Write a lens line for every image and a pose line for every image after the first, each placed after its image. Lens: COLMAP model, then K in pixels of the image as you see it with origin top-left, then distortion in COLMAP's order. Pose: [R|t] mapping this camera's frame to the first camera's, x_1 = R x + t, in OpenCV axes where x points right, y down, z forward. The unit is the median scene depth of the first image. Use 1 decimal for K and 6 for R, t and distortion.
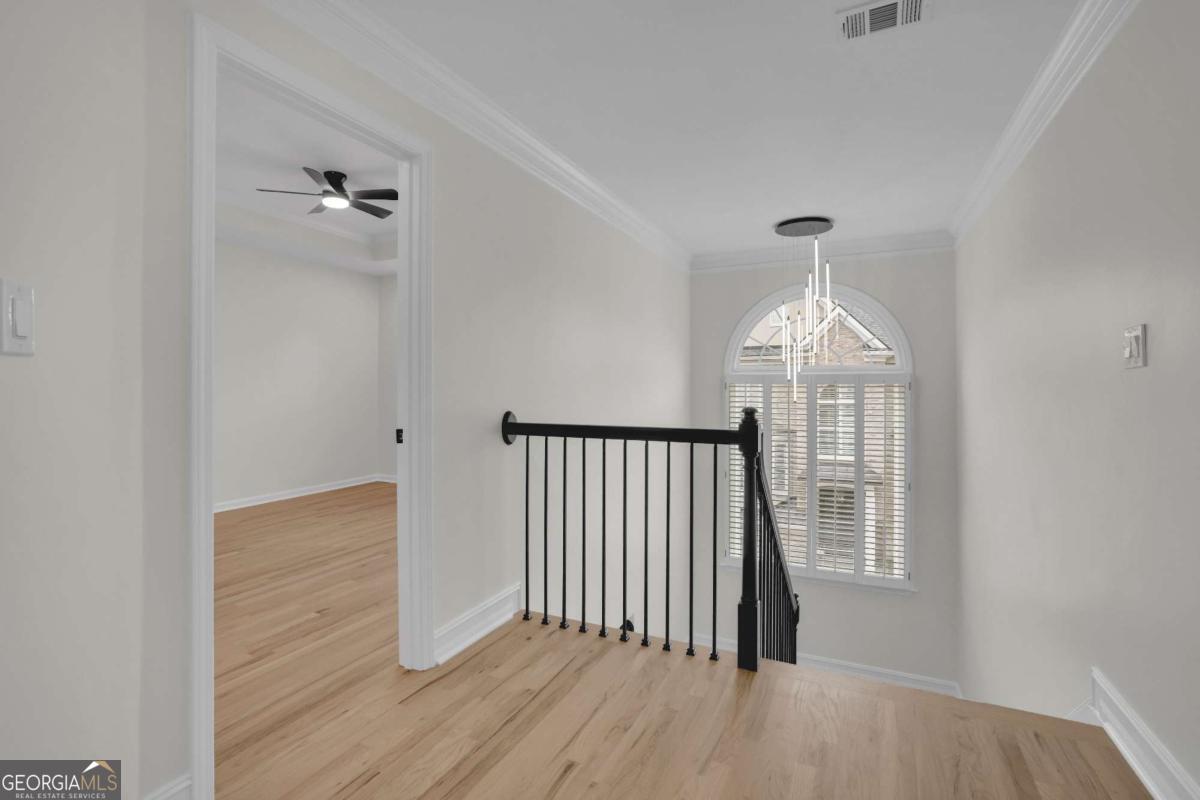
lens RADIAL K [[518.5, 0, 604.4], [0, 518.5, 396.1], [0, 0, 1]] dist [-0.041988, 0.017165]
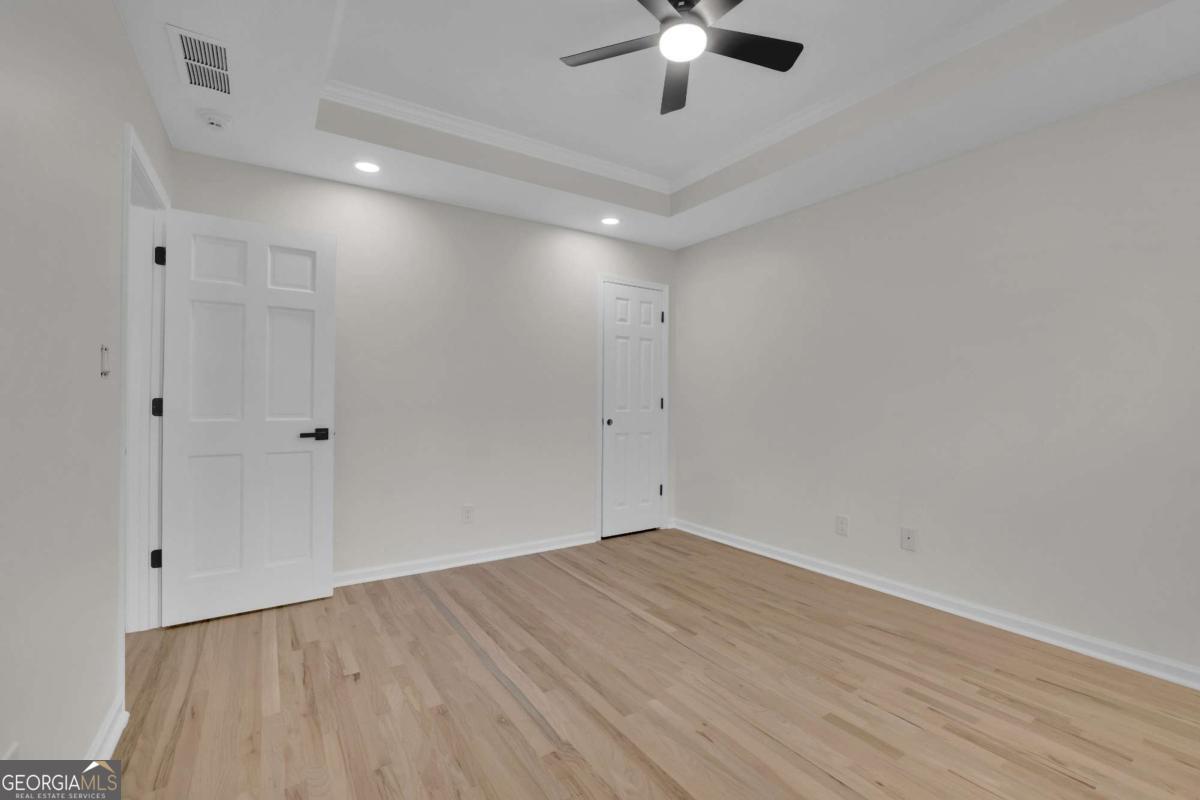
lens RADIAL K [[518.5, 0, 604.4], [0, 518.5, 396.1], [0, 0, 1]] dist [-0.041988, 0.017165]
pose [[-0.533646, -0.015237, -0.845570, -0.066859], [-0.017797, 0.999819, -0.006785, -0.015947], [0.845520, 0.011428, -0.533821, 1.448015]]
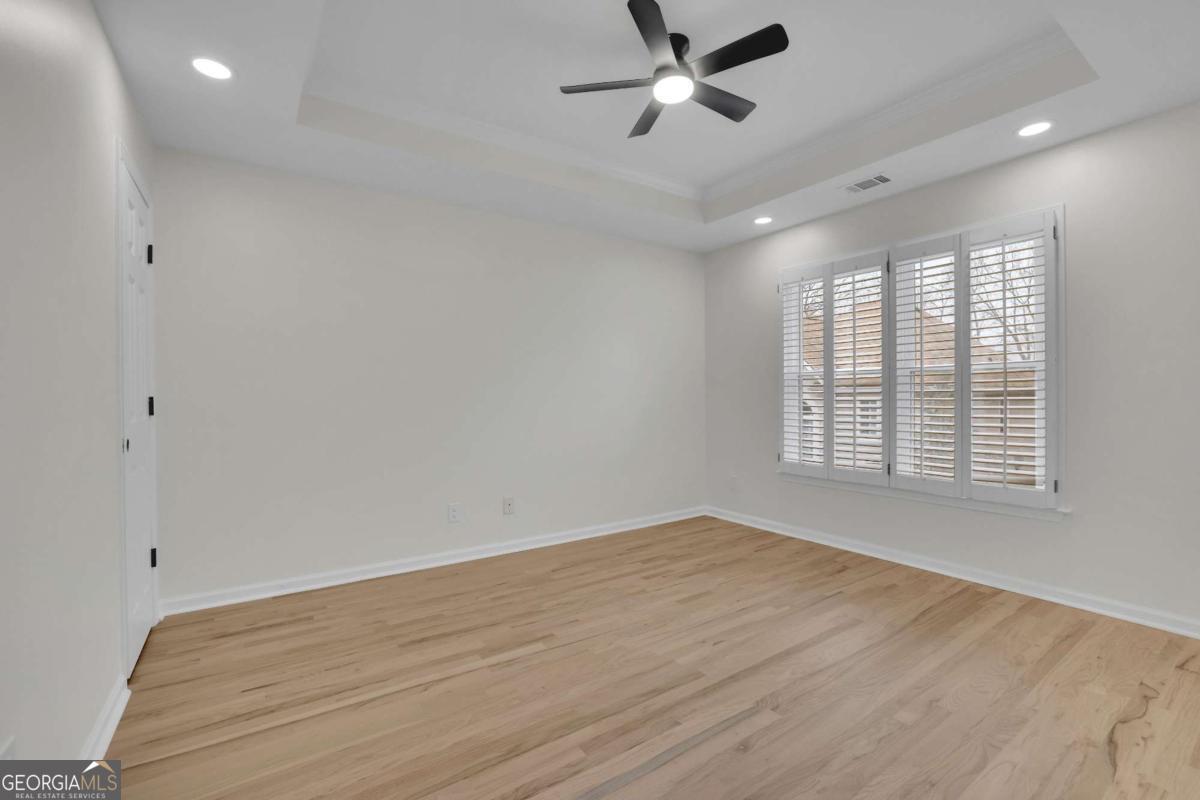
lens RADIAL K [[518.5, 0, 604.4], [0, 518.5, 396.1], [0, 0, 1]] dist [-0.041988, 0.017165]
pose [[0.857194, -0.012617, -0.514840, -0.346959], [0.005053, 0.999858, -0.016091, -0.002431], [0.514970, 0.011192, 0.857135, 0.526522]]
